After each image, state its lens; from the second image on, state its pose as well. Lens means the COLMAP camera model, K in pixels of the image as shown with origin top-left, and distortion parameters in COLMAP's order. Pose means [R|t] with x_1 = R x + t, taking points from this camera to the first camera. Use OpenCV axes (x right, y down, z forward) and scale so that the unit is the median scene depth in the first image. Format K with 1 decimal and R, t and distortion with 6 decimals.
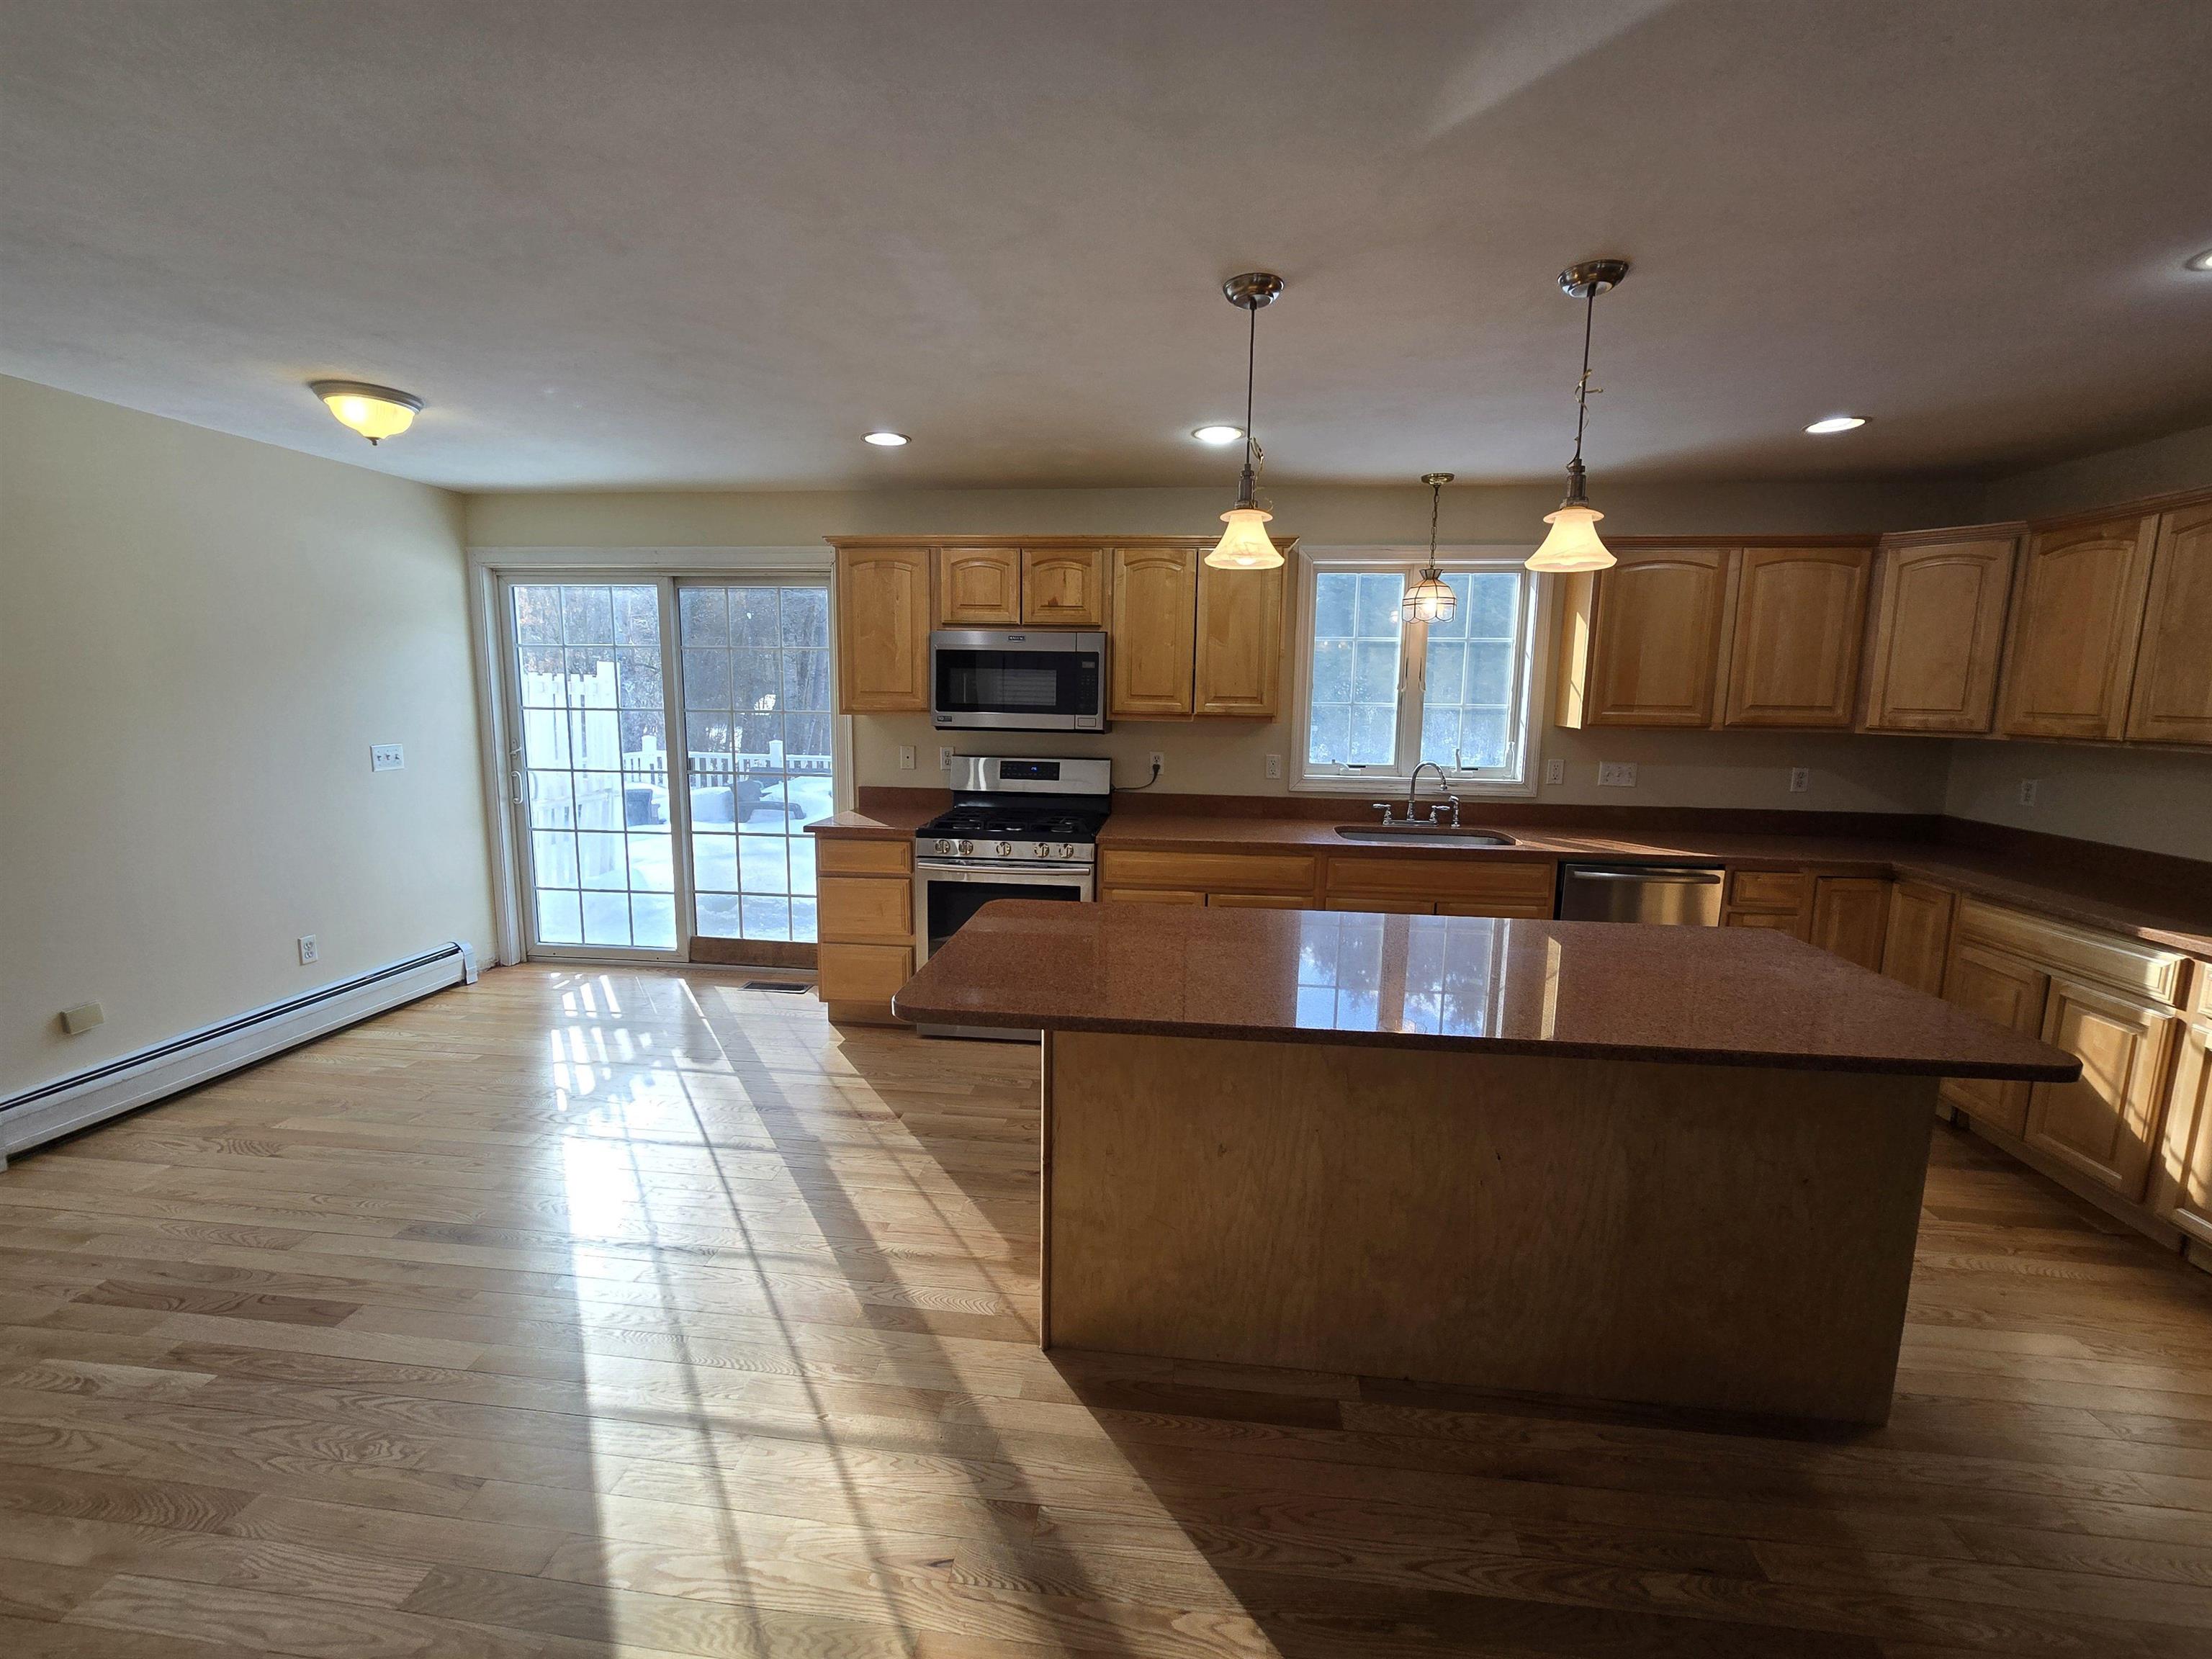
lens RADIAL K [[921.7, 0, 1102.6], [0, 921.7, 815.3], [0, 0, 1]] dist [-0.000113, 0.000047]
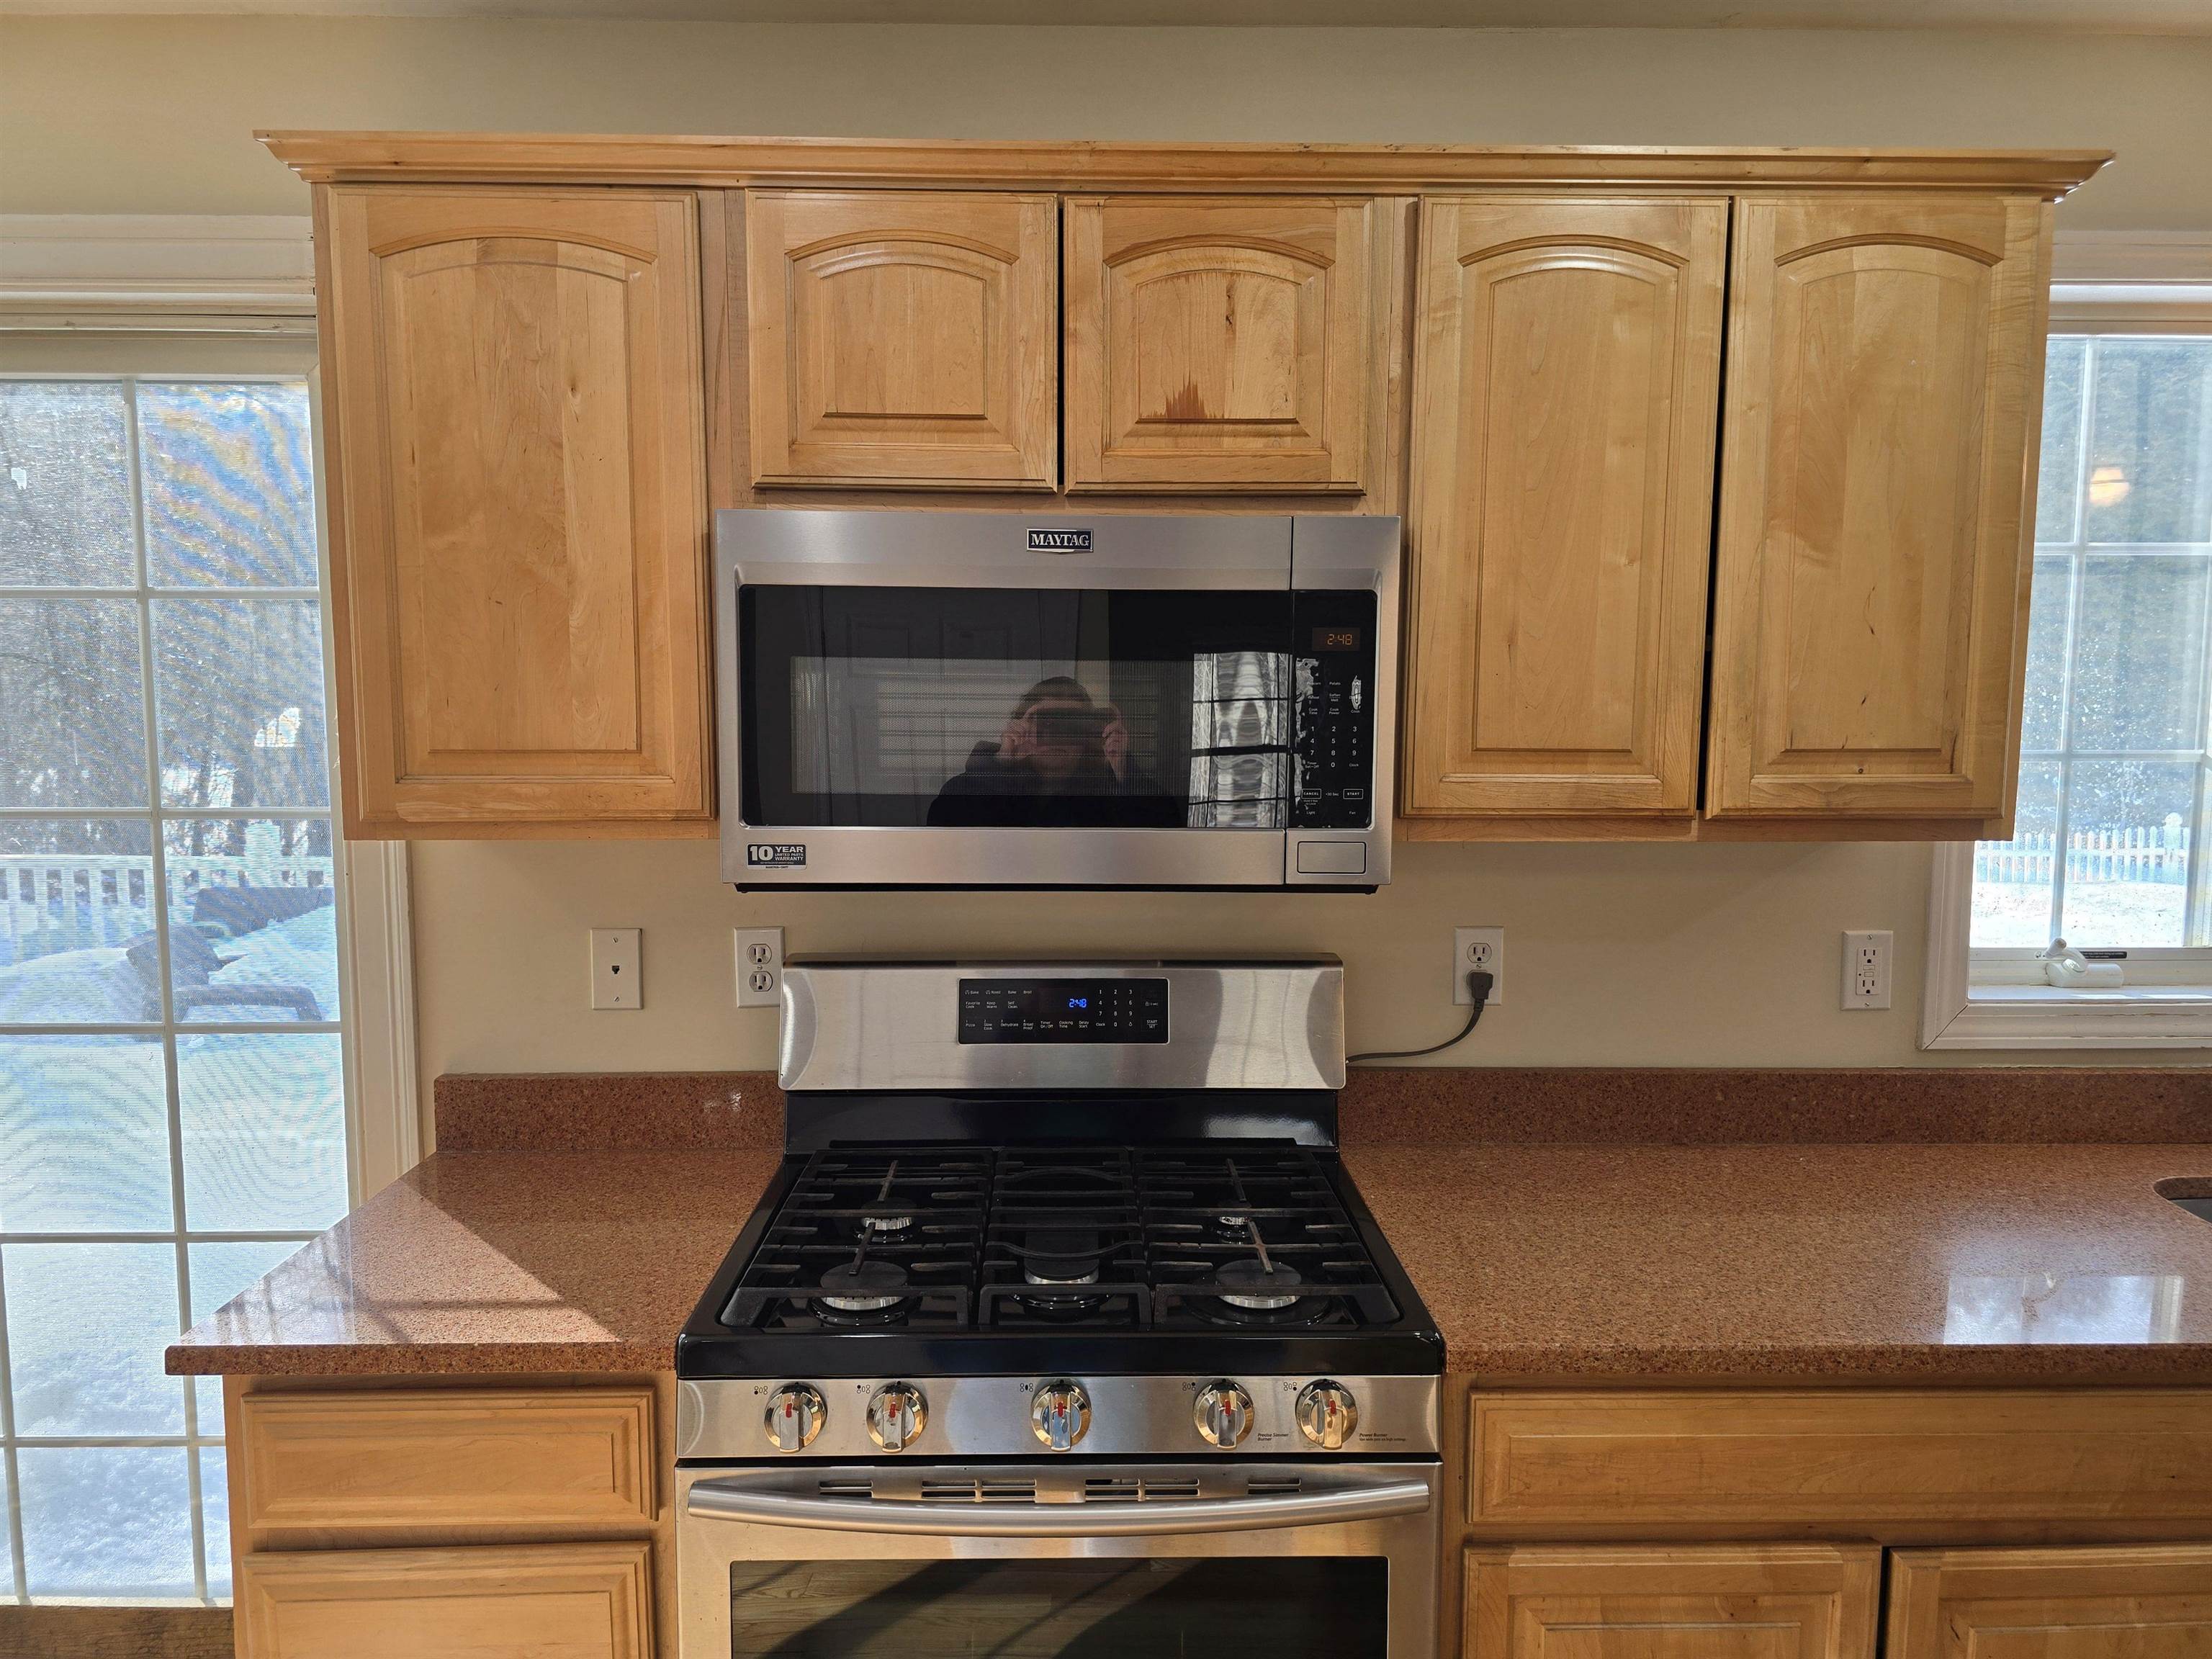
lens RADIAL K [[1501.3, 0, 1092.4], [0, 1501.3, 837.2], [0, 0, 1]] dist [0.053886, -0.048694]
pose [[0.991931, -0.025283, 0.124228, -0.144225], [0.030085, 0.998865, -0.036933, -0.097055], [-0.123154, 0.040373, 0.991566, 0.609696]]
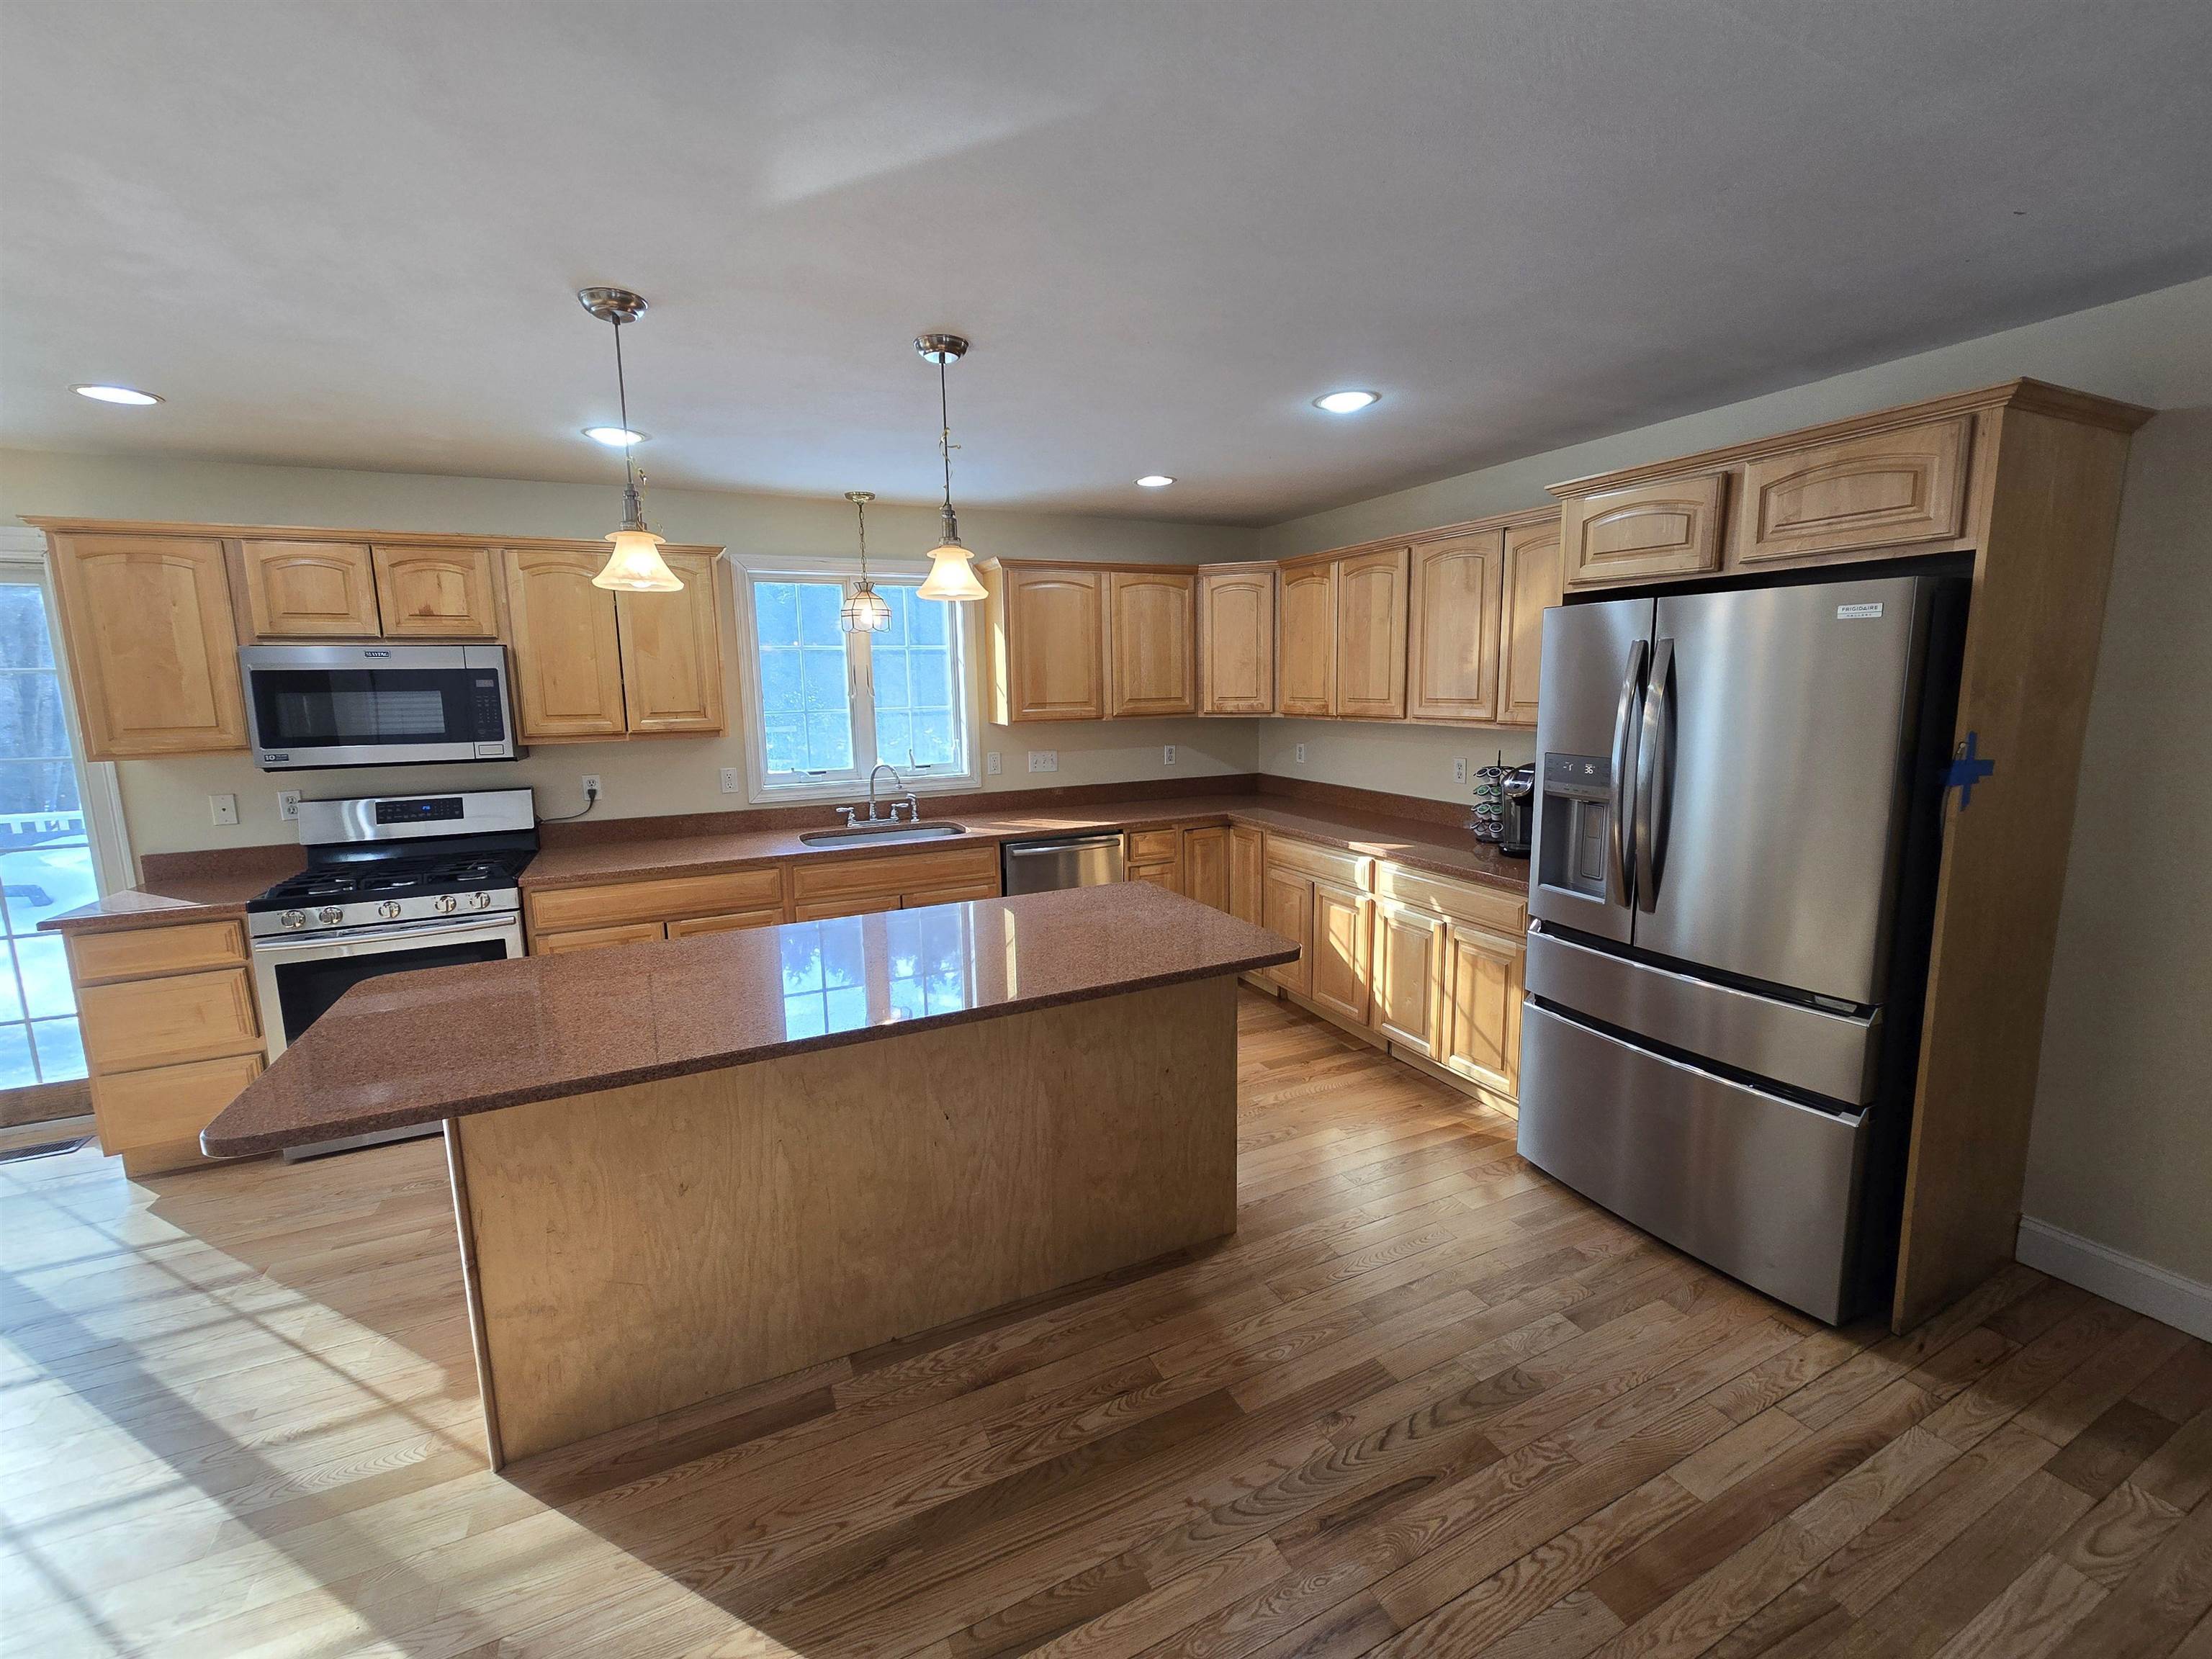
lens RADIAL K [[913.4, 0, 1114.4], [0, 913.4, 814.9], [0, 0, 1]] dist [-0.006878, 0.000078]
pose [[0.847350, -0.107293, 0.520083, 0.028641], [0.104505, 0.993916, 0.034779, -0.008735], [-0.520650, 0.024881, 0.853407, -0.037638]]
